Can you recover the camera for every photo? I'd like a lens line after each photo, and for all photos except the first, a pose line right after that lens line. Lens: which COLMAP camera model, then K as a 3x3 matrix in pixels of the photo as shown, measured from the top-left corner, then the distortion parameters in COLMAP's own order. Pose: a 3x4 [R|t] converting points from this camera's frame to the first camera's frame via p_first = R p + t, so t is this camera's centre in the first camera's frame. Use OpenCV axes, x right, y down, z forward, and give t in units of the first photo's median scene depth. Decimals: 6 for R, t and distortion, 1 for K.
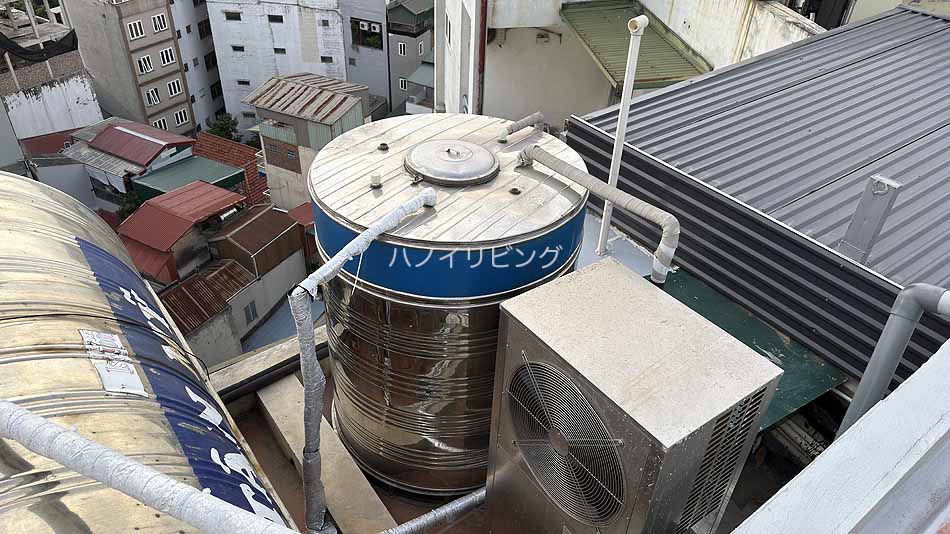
lens RADIAL K [[704.6, 0, 474.1], [0, 704.6, 267.3], [0, 0, 1]] dist [0.016301, -0.016167]
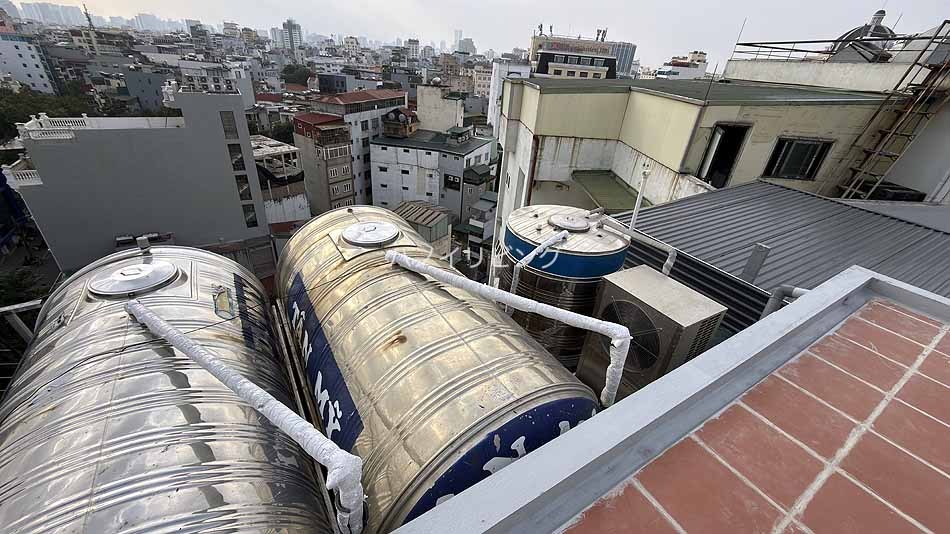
lens RADIAL K [[391.4, 0, 471.6], [0, 391.4, 267.5], [0, 0, 1]] dist [-0.001548, -0.000062]
pose [[0.994632, 0.080377, -0.065167, -0.064396], [-0.087307, 0.989912, -0.111589, 0.042237], [0.055540, 0.116680, 0.991615, -0.069882]]
